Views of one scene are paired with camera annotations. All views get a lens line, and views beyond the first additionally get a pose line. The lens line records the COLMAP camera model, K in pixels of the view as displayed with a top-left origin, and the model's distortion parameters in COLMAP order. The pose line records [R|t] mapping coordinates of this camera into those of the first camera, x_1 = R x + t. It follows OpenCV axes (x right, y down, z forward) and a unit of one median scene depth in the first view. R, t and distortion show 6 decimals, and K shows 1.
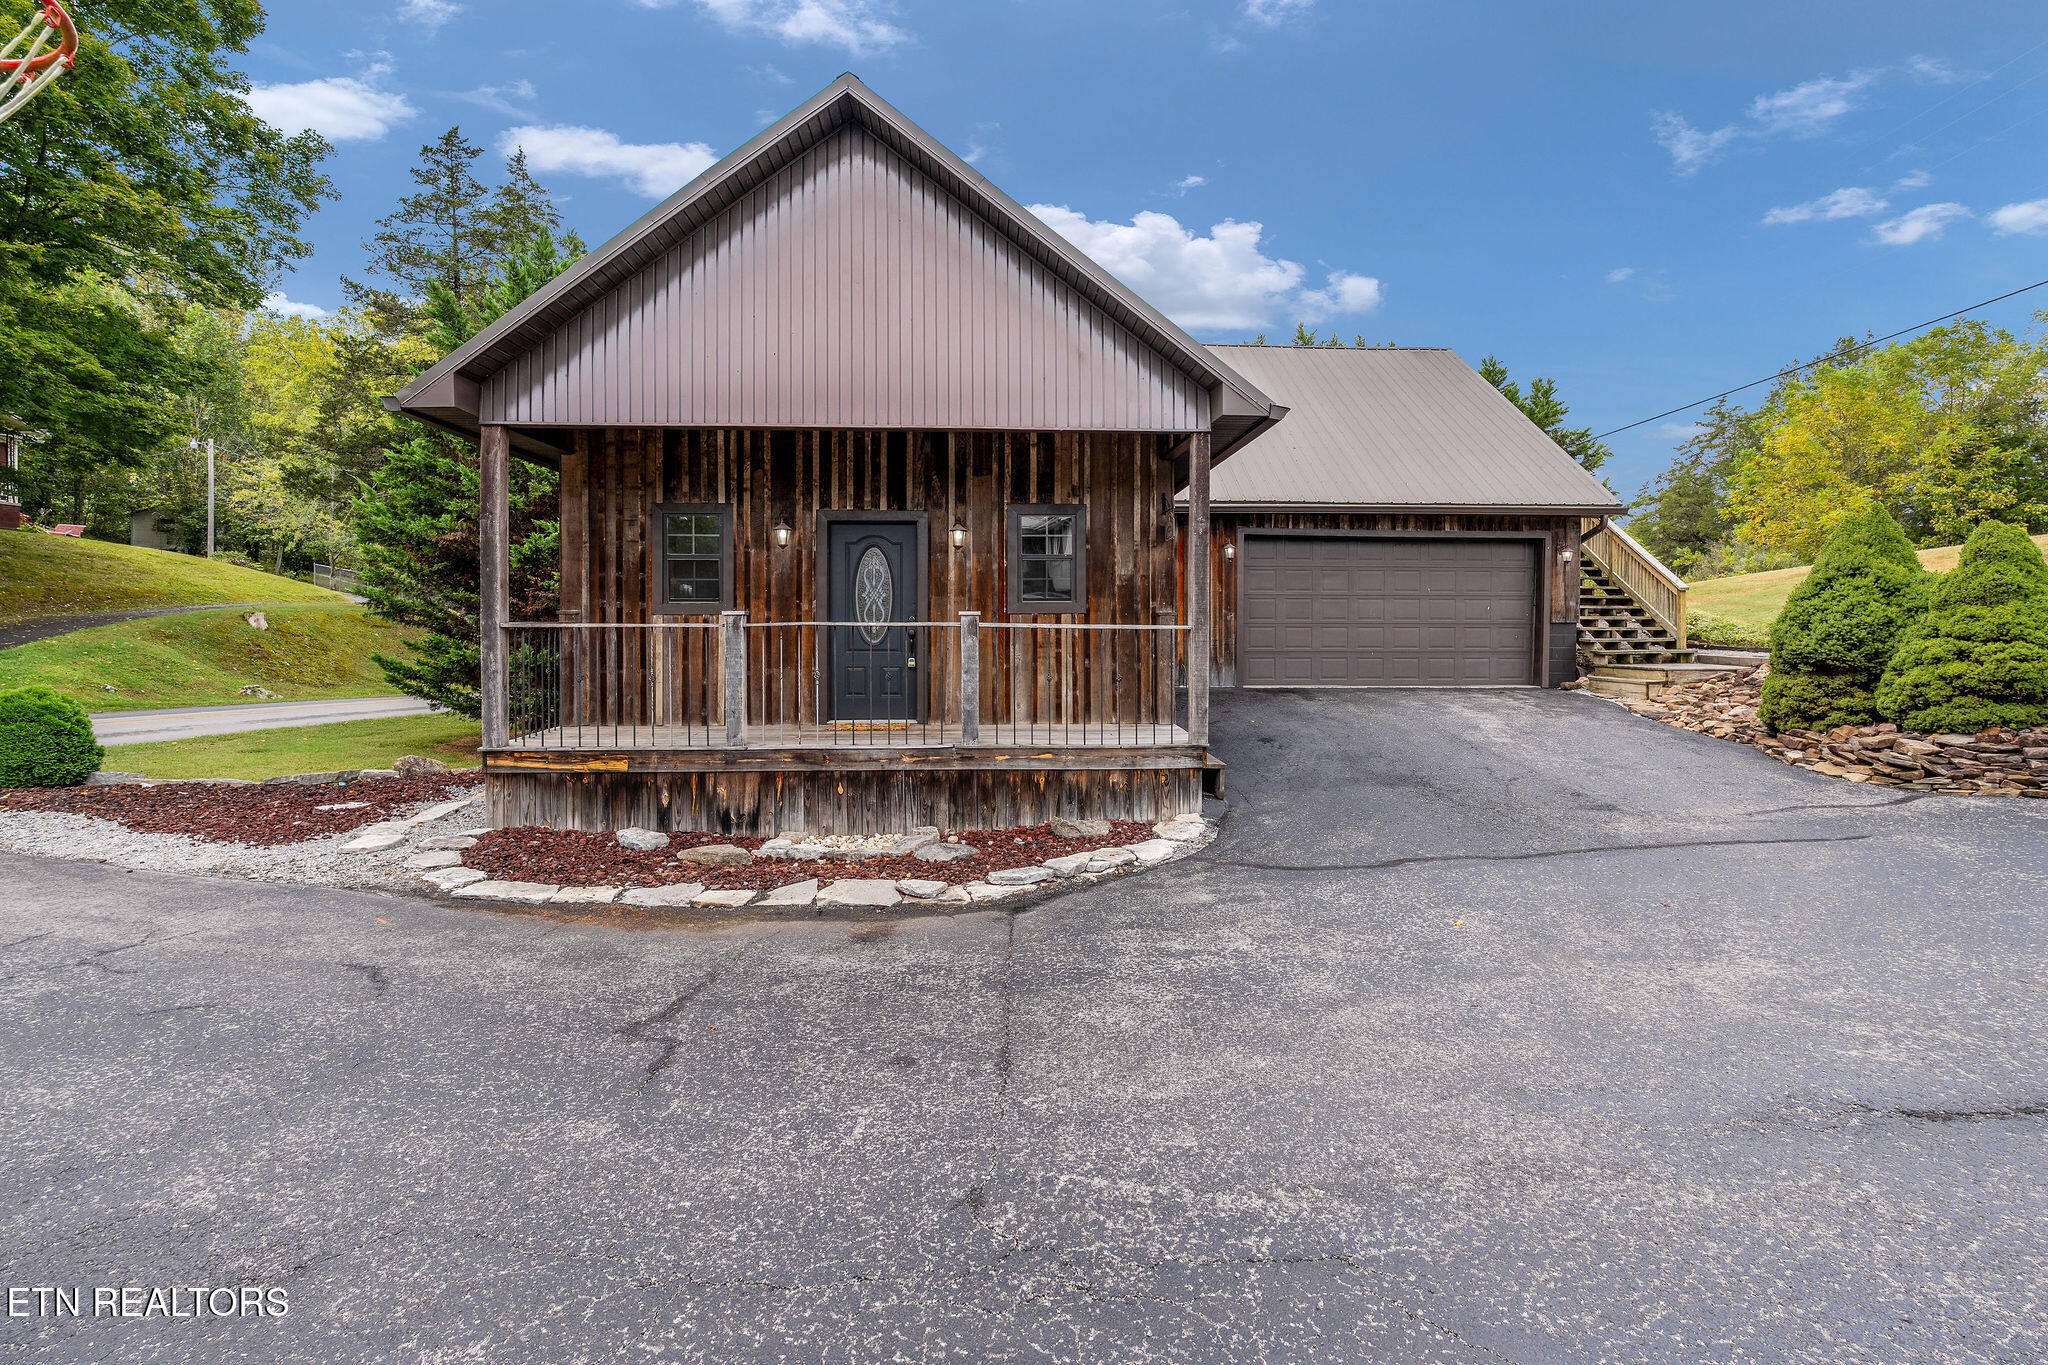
lens RADIAL K [[935.1, 0, 1022.3], [0, 935.1, 617.8], [0, 0, 1]] dist [-0.001468, -0.000200]
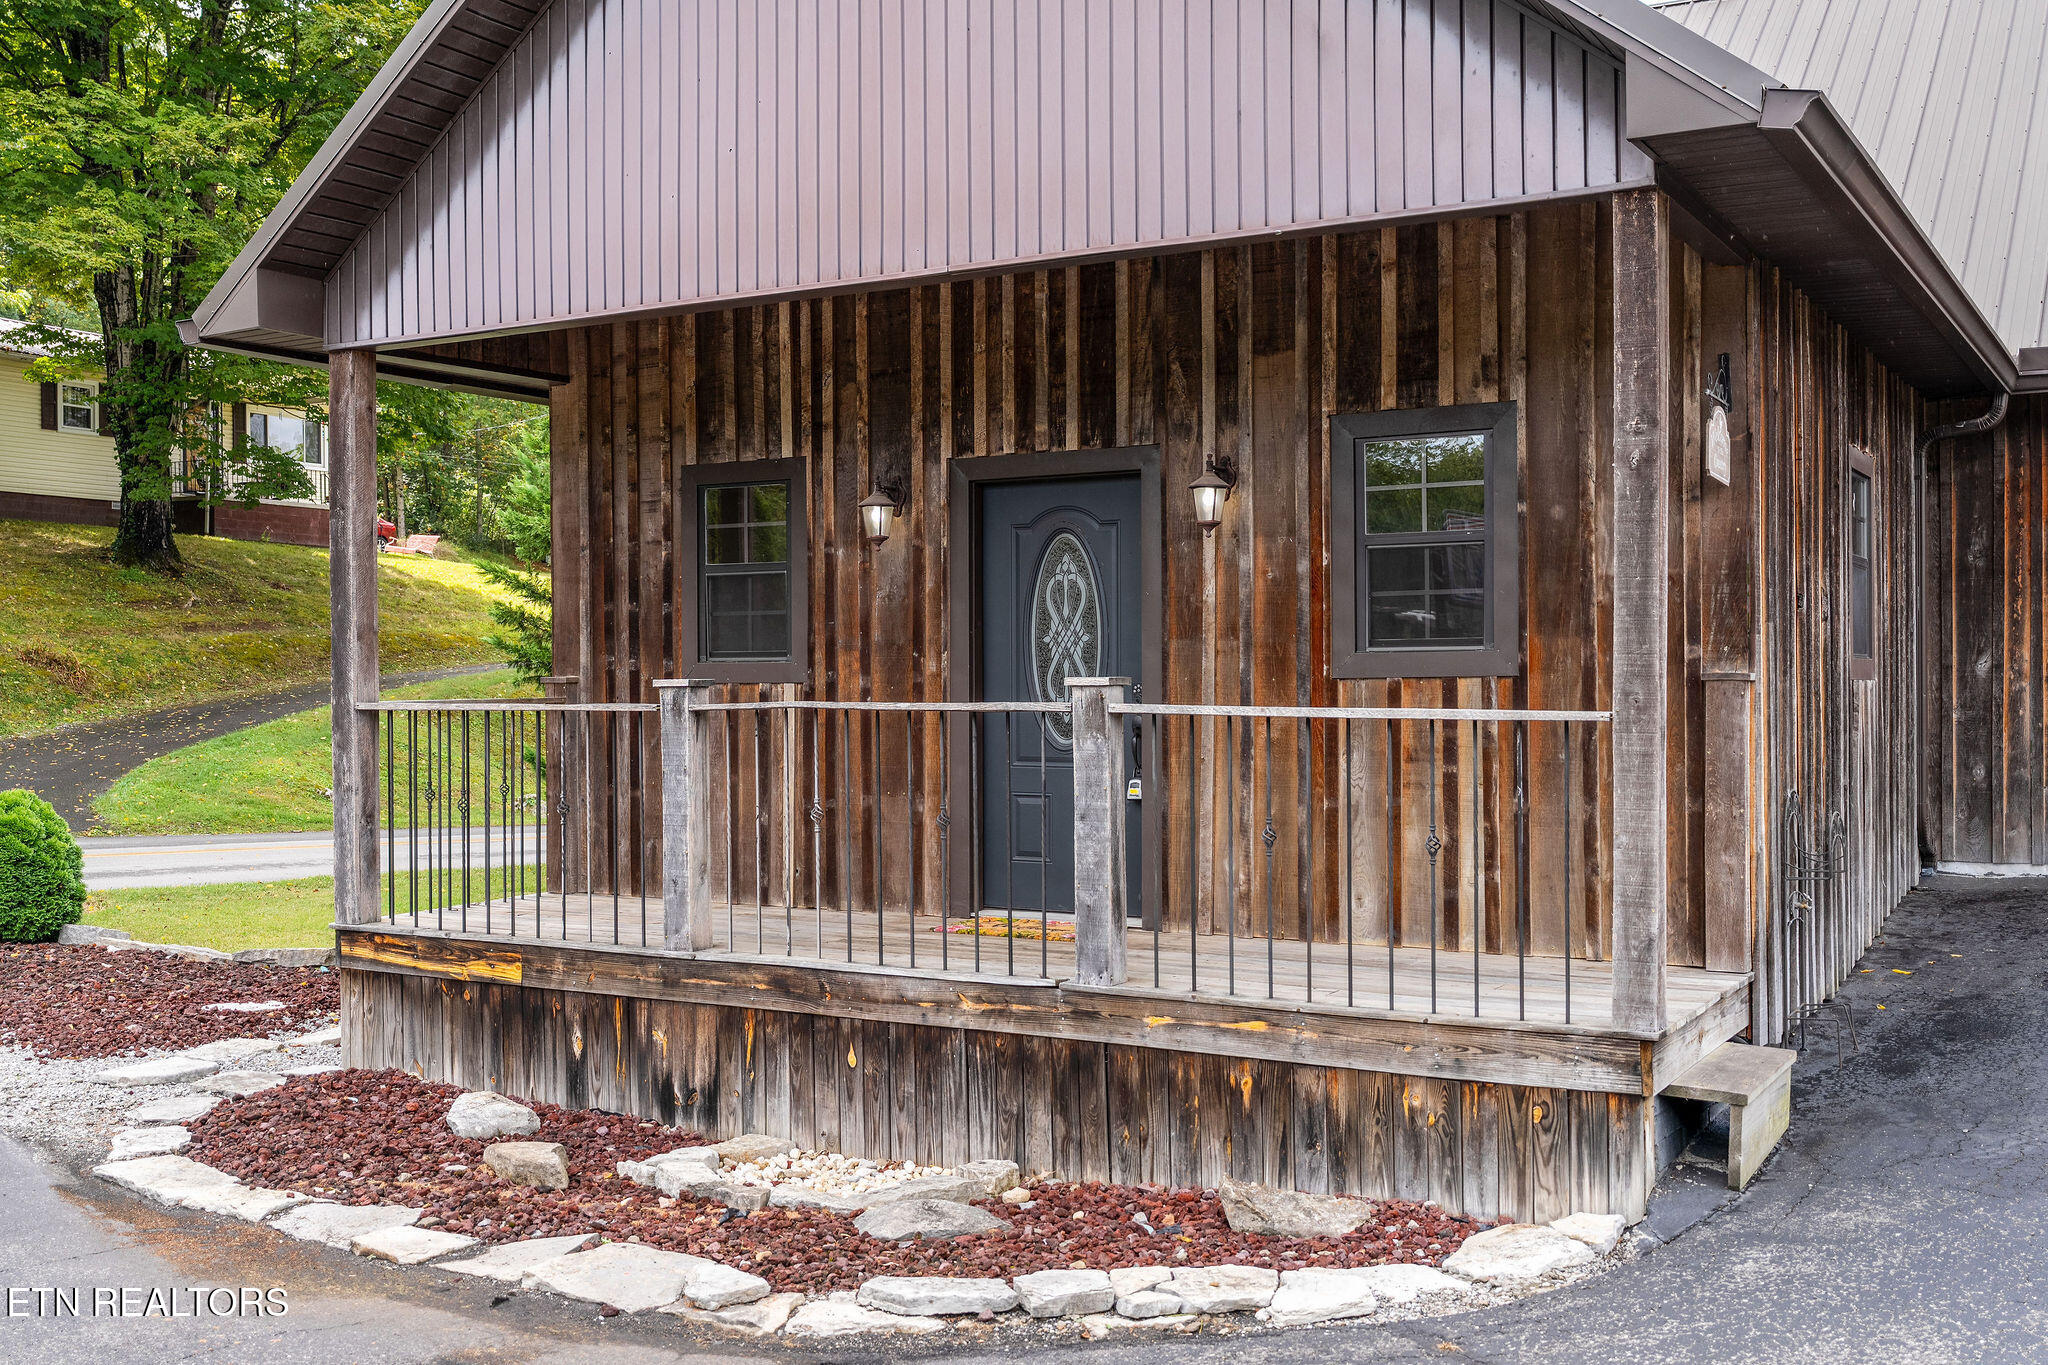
lens RADIAL K [[2072.2, 0, 1024.0], [0, 2072.2, 682.5], [0, 0, 1]] dist [0.010923, 0.007146]
pose [[0.831634, -0.003156, -0.555315, 0.393544], [0.006461, 0.999971, 0.003993, -0.007409], [0.555286, -0.006908, 0.831631, 0.158600]]
